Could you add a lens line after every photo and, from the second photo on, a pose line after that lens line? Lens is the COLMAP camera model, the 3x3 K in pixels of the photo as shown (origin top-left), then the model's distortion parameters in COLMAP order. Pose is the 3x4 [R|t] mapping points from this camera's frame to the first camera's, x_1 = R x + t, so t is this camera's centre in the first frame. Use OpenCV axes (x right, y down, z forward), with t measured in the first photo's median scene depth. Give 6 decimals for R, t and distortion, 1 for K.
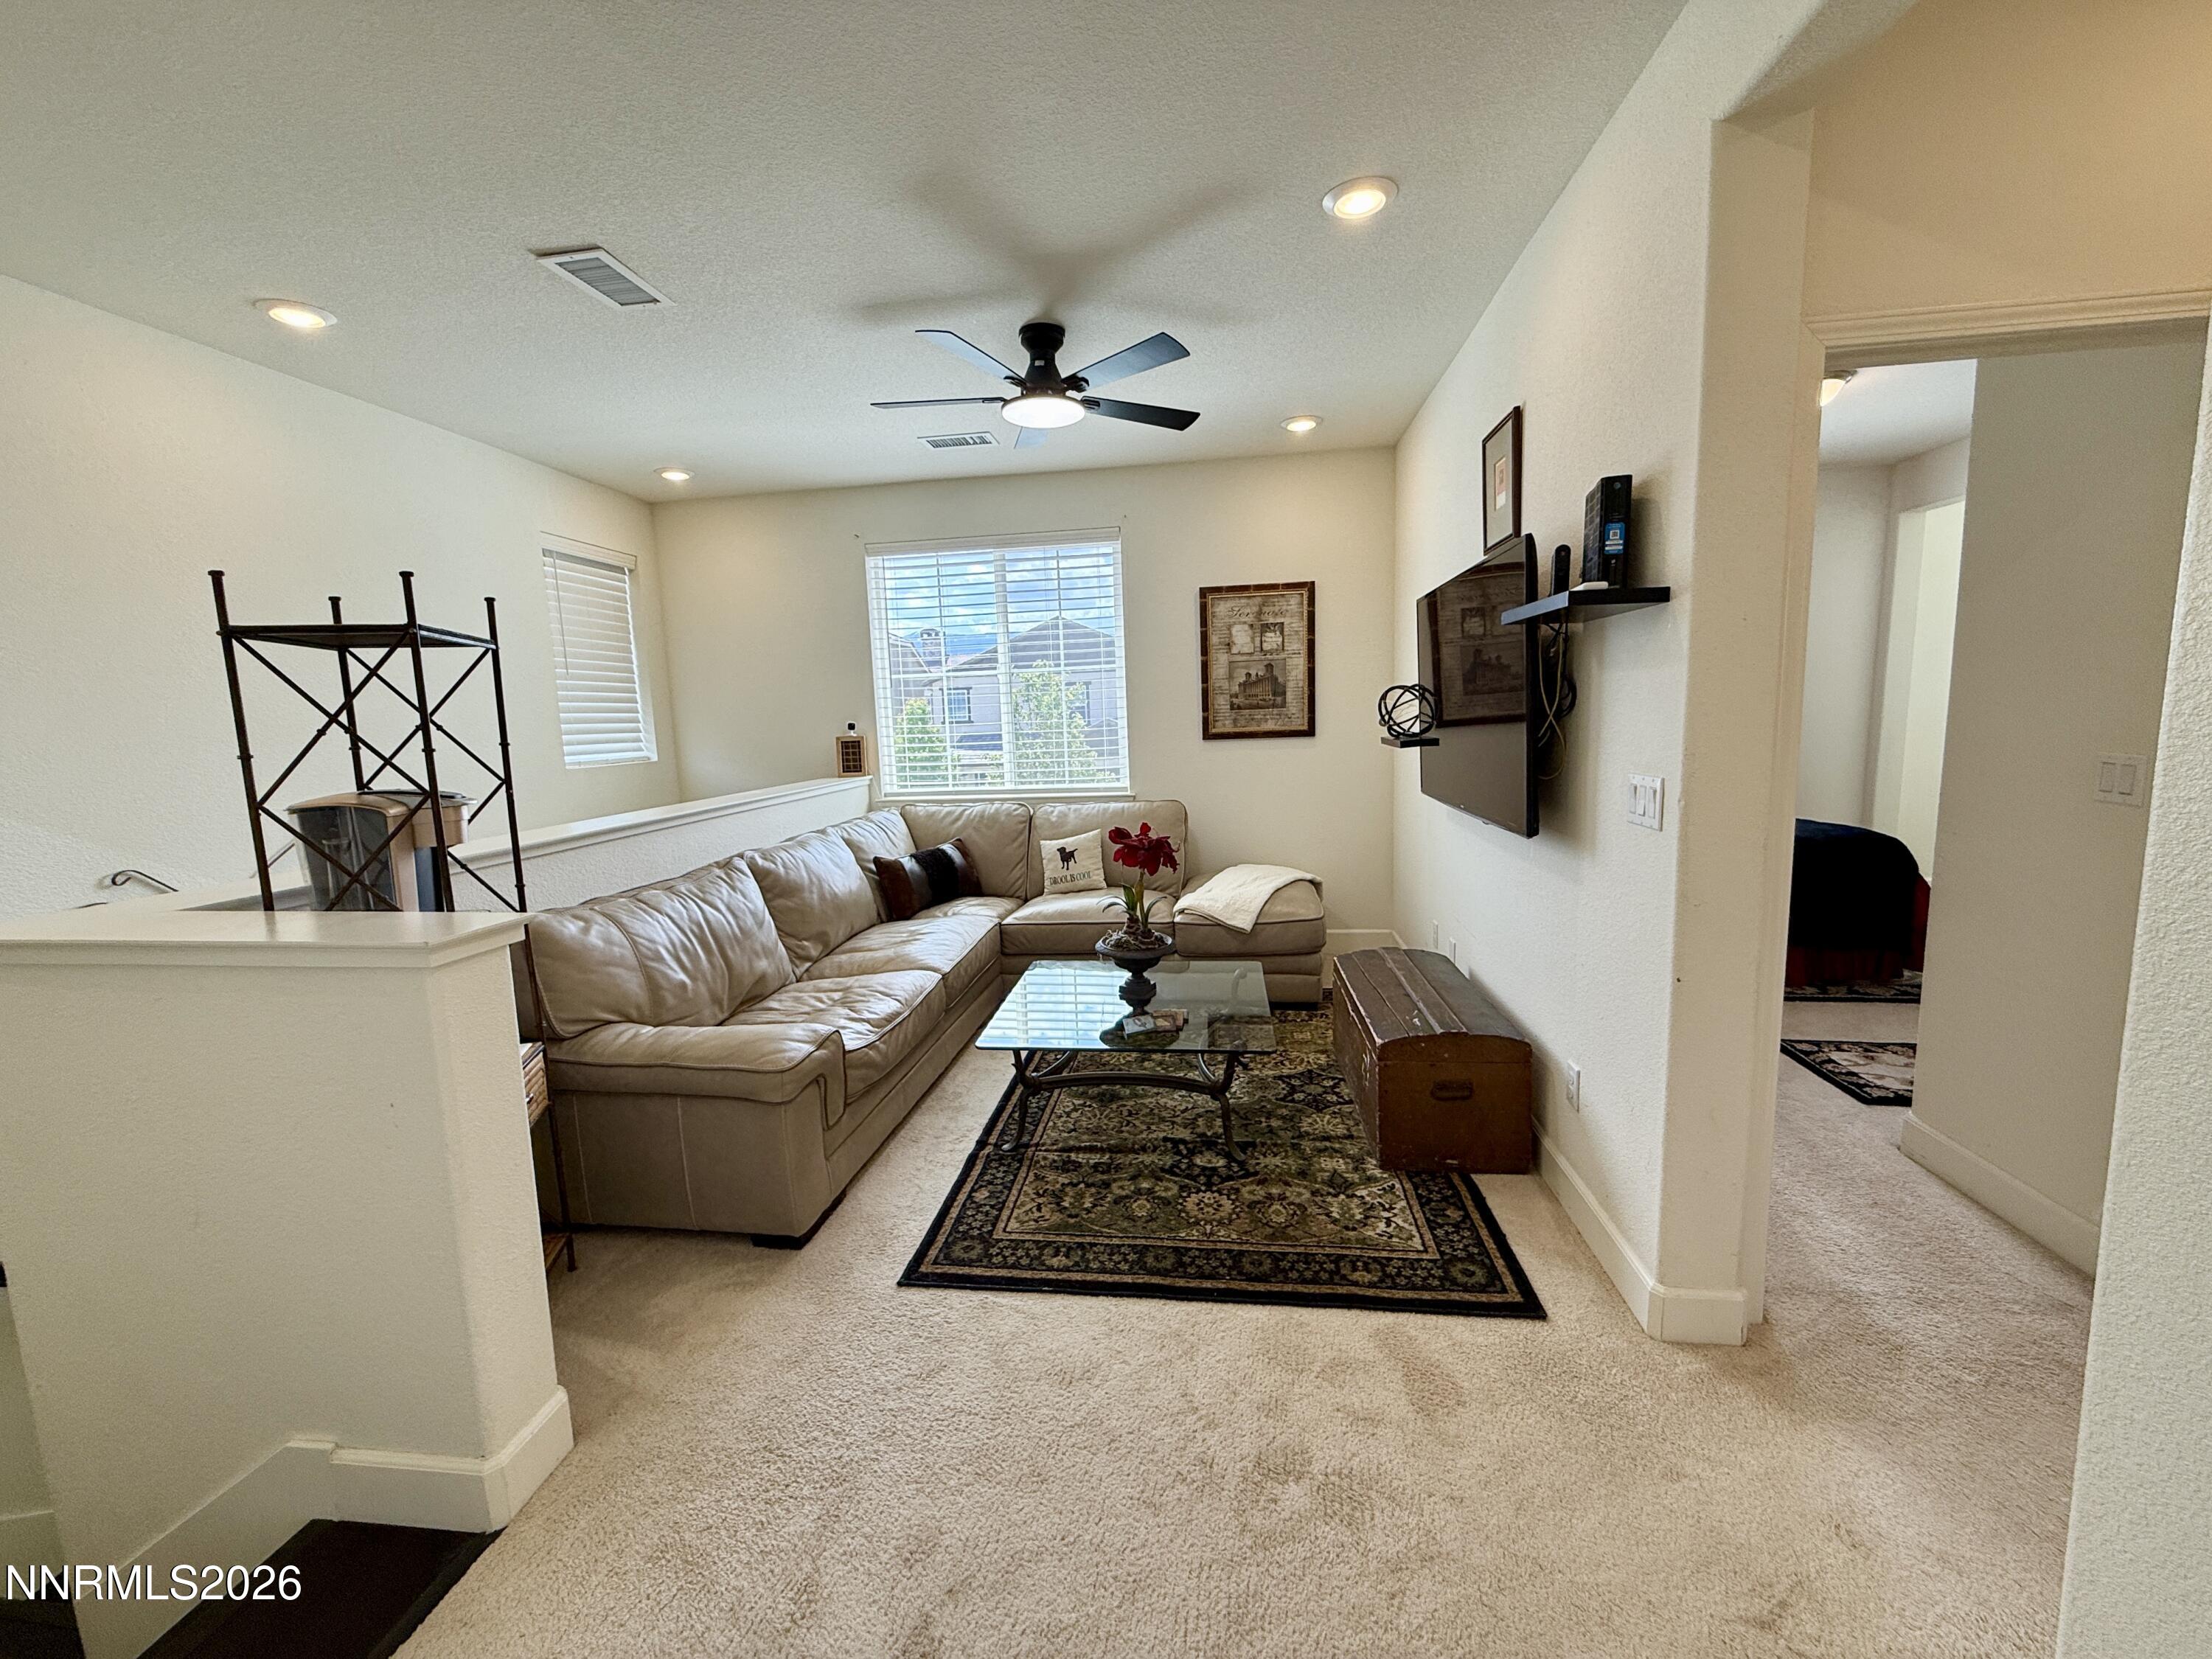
lens RADIAL K [[883.0, 0, 1106.0], [0, 883.0, 829.5], [0, 0, 1]] dist [0.000002, 0.000416]
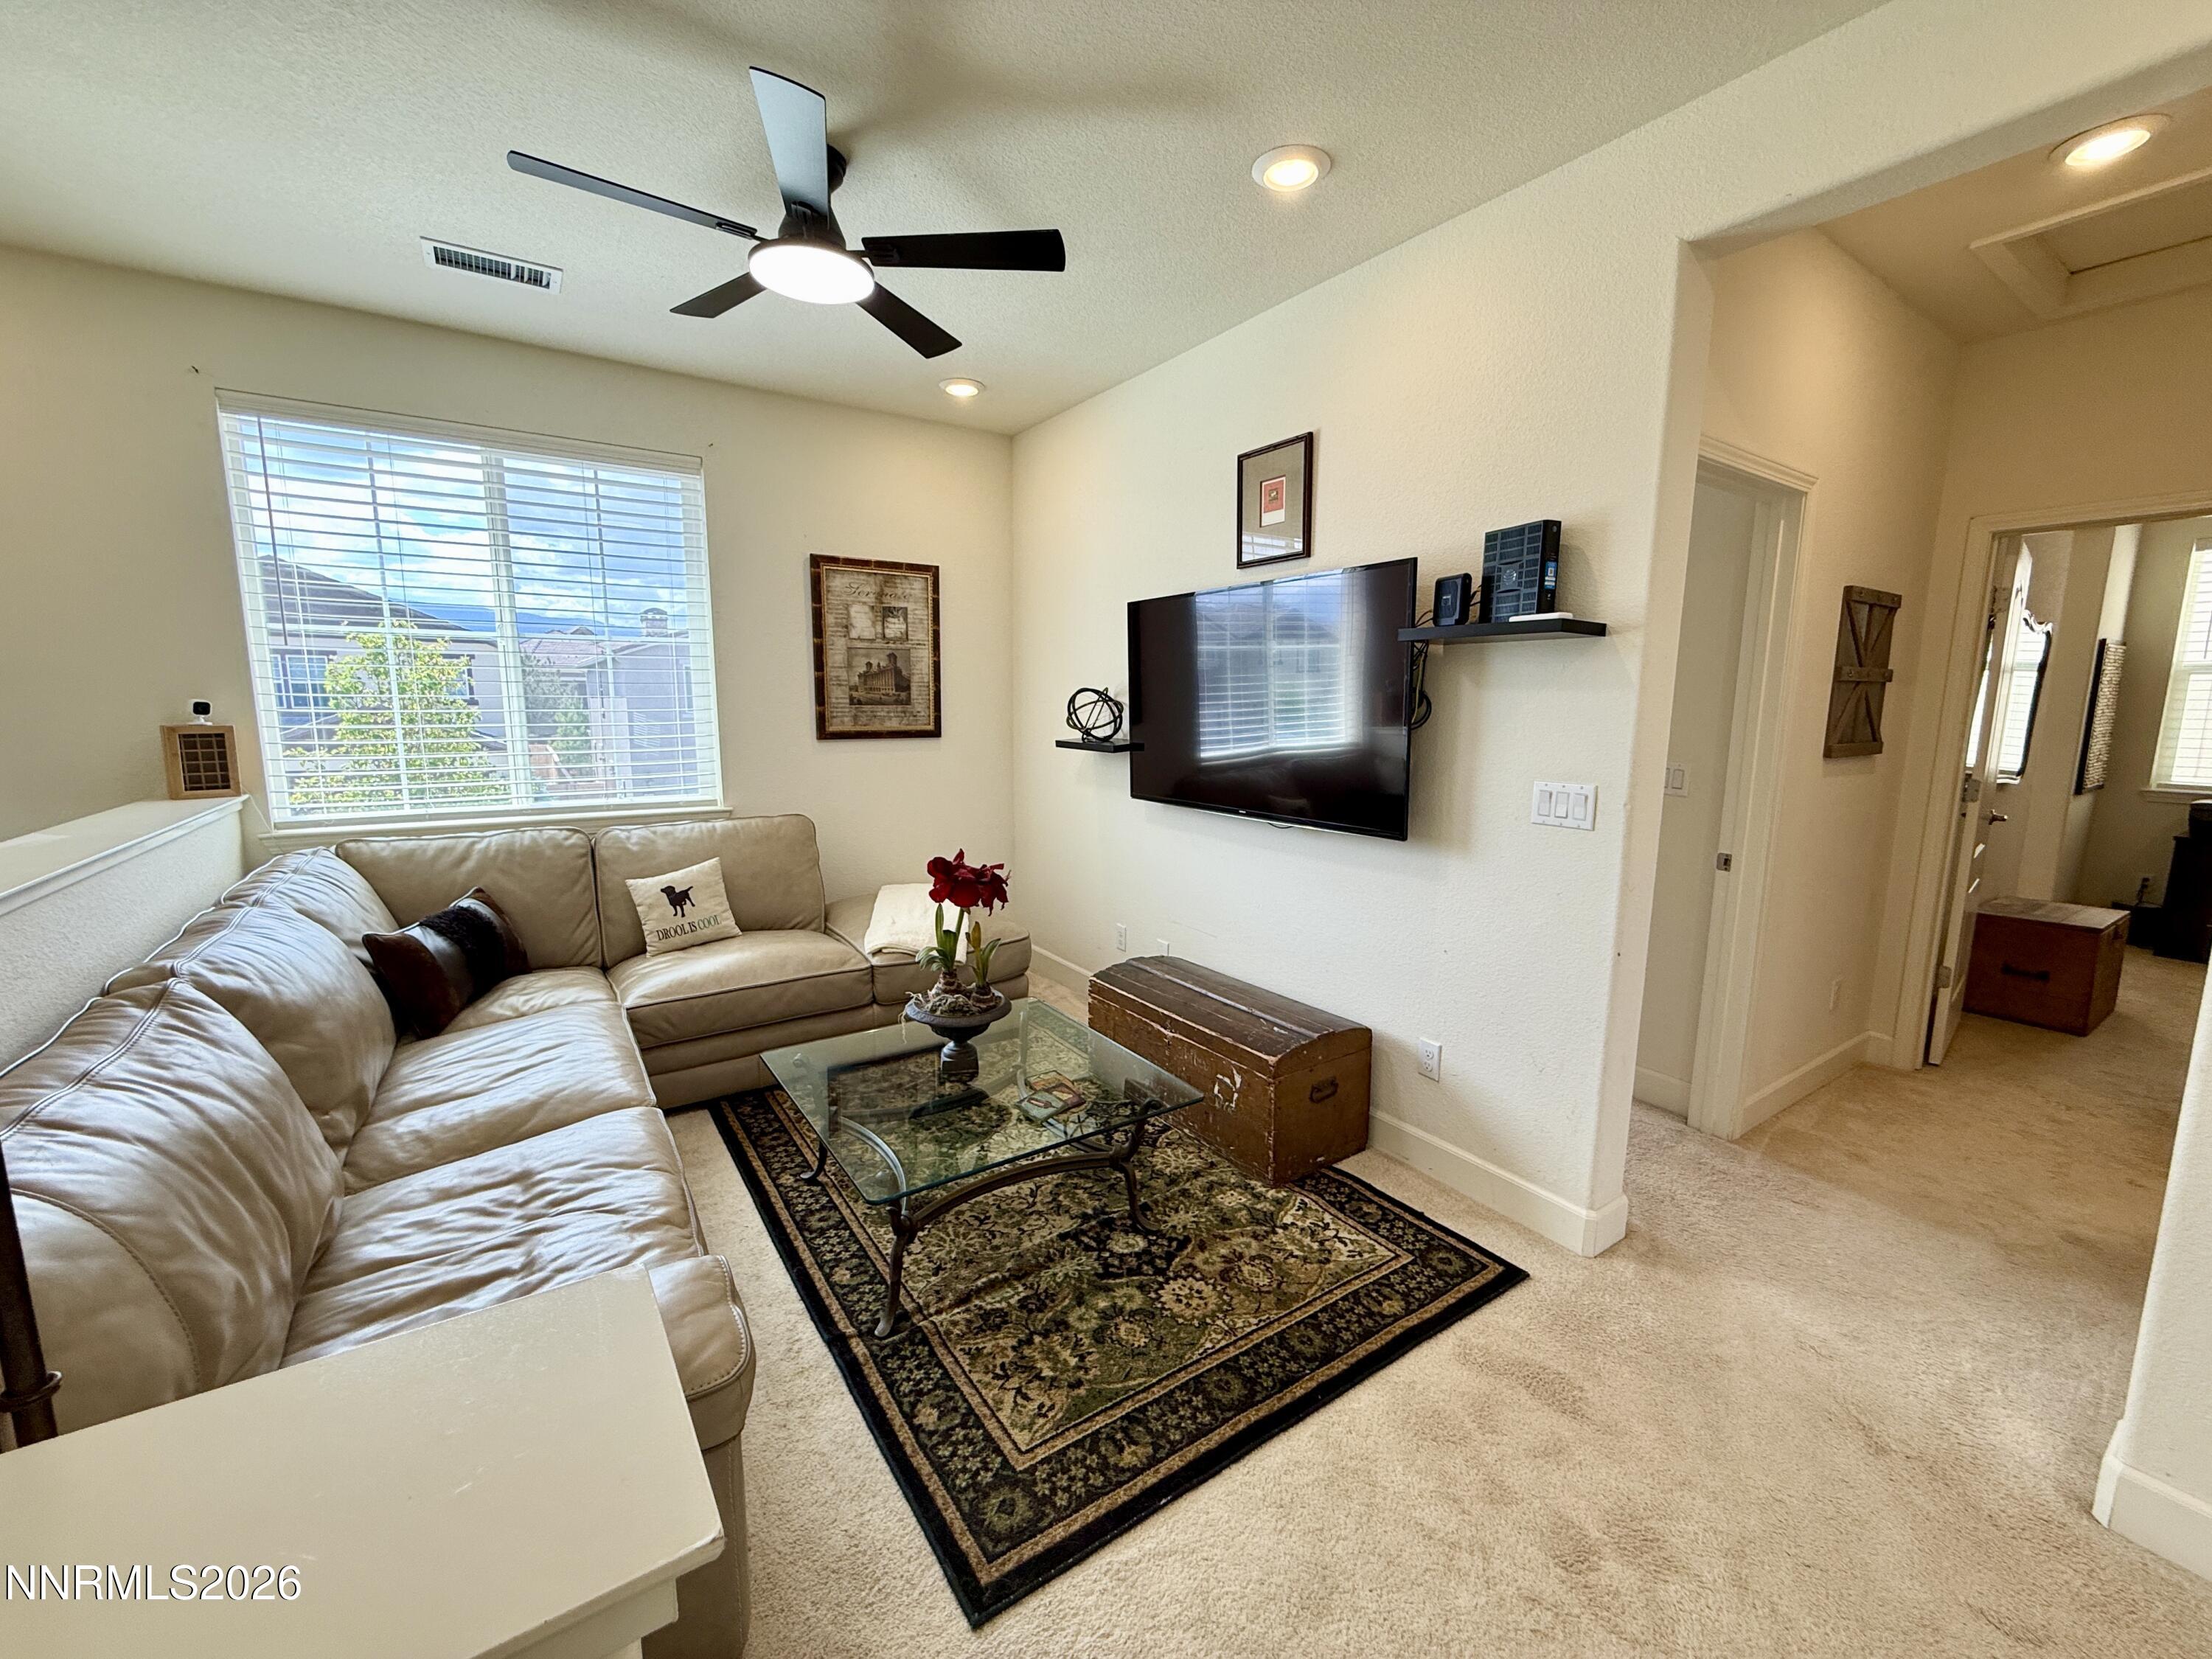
lens RADIAL K [[883.0, 0, 1106.0], [0, 883.0, 829.5], [0, 0, 1]] dist [0.000002, 0.000416]
pose [[0.749808, -0.054826, 0.659380, -0.288752], [0.052545, 0.998348, 0.023259, -0.027670], [-0.659566, 0.017207, 0.751450, 0.247296]]
